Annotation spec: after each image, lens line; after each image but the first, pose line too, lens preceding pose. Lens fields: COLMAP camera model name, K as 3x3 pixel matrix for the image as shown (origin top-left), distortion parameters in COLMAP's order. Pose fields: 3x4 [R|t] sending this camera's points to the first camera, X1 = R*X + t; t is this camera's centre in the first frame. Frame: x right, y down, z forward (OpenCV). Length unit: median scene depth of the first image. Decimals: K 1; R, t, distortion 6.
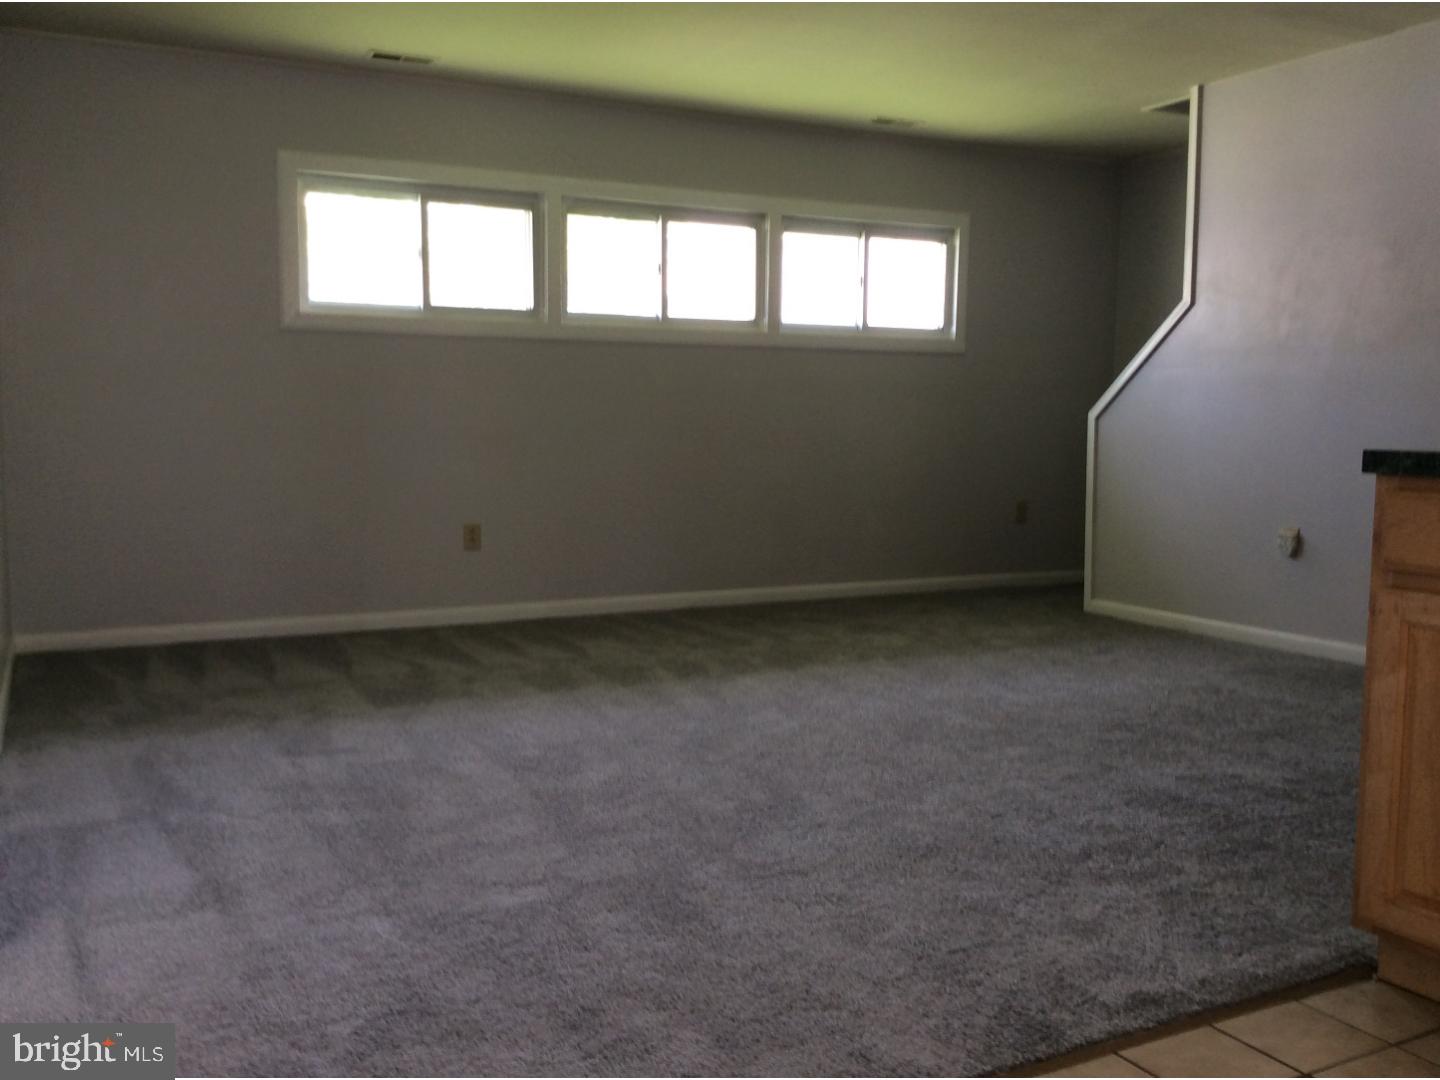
lens RADIAL K [[1317.9, 0, 714.8], [0, 1317.9, 536.3], [0, 0, 1]] dist [0.152291, -0.303935]
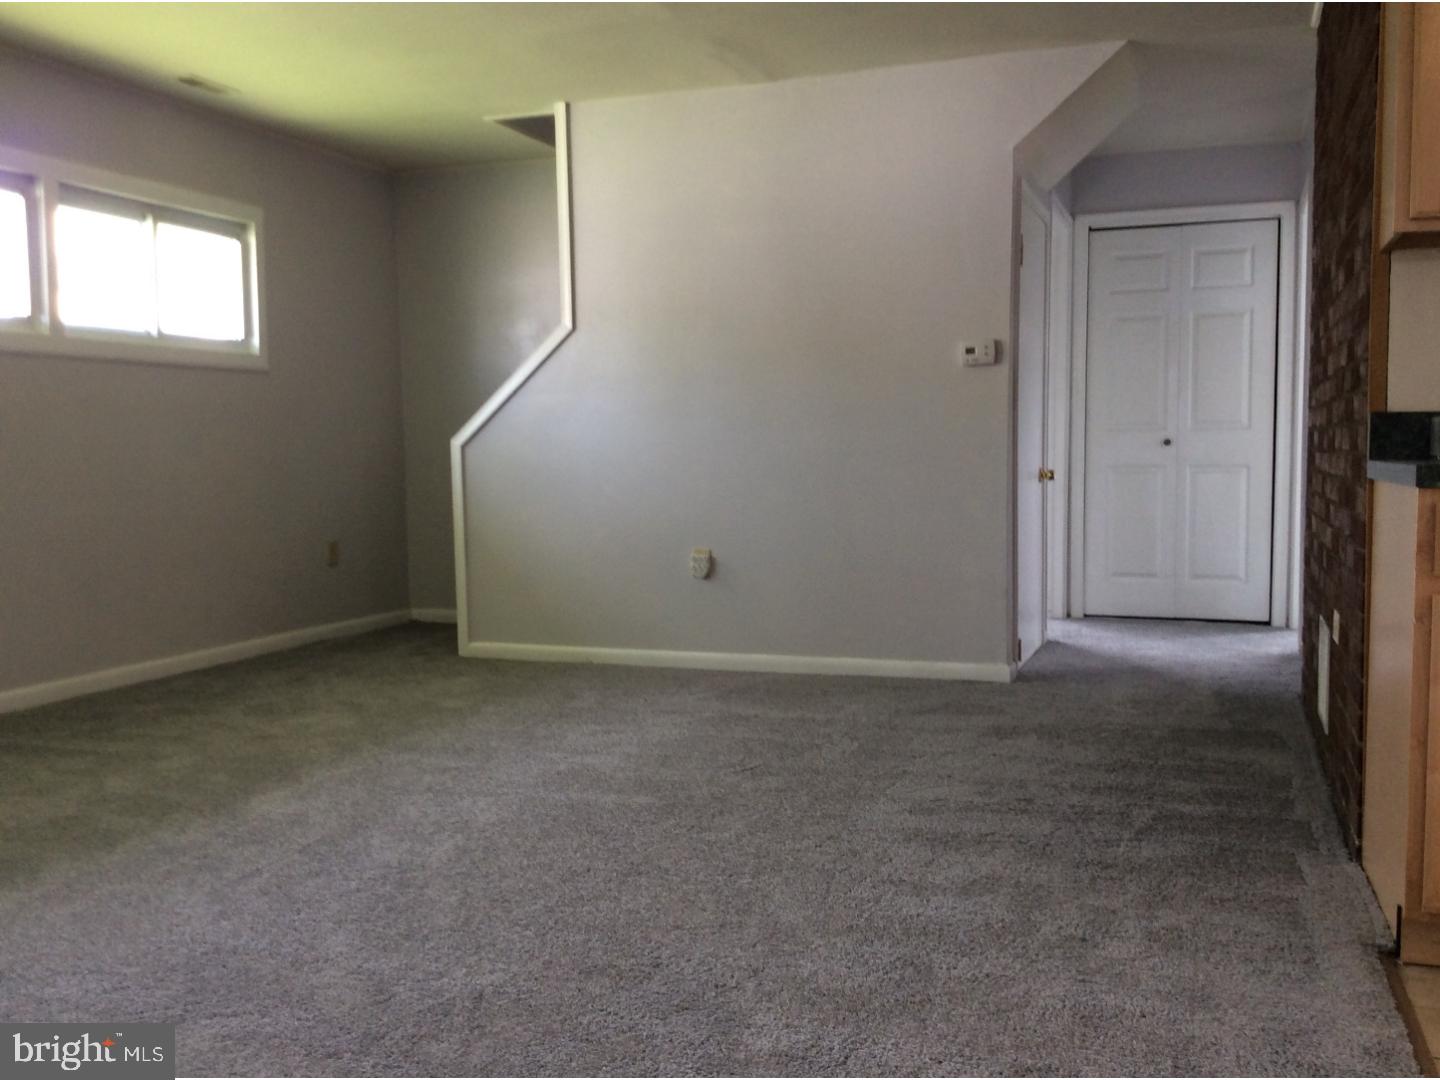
lens RADIAL K [[1317.9, 0, 714.8], [0, 1317.9, 536.3], [0, 0, 1]] dist [0.152291, -0.303935]
pose [[0.727660, -0.059837, 0.683324, -0.217534], [0.075721, 0.997107, 0.006681, -0.019240], [-0.681746, 0.046880, 0.730085, 0.212379]]
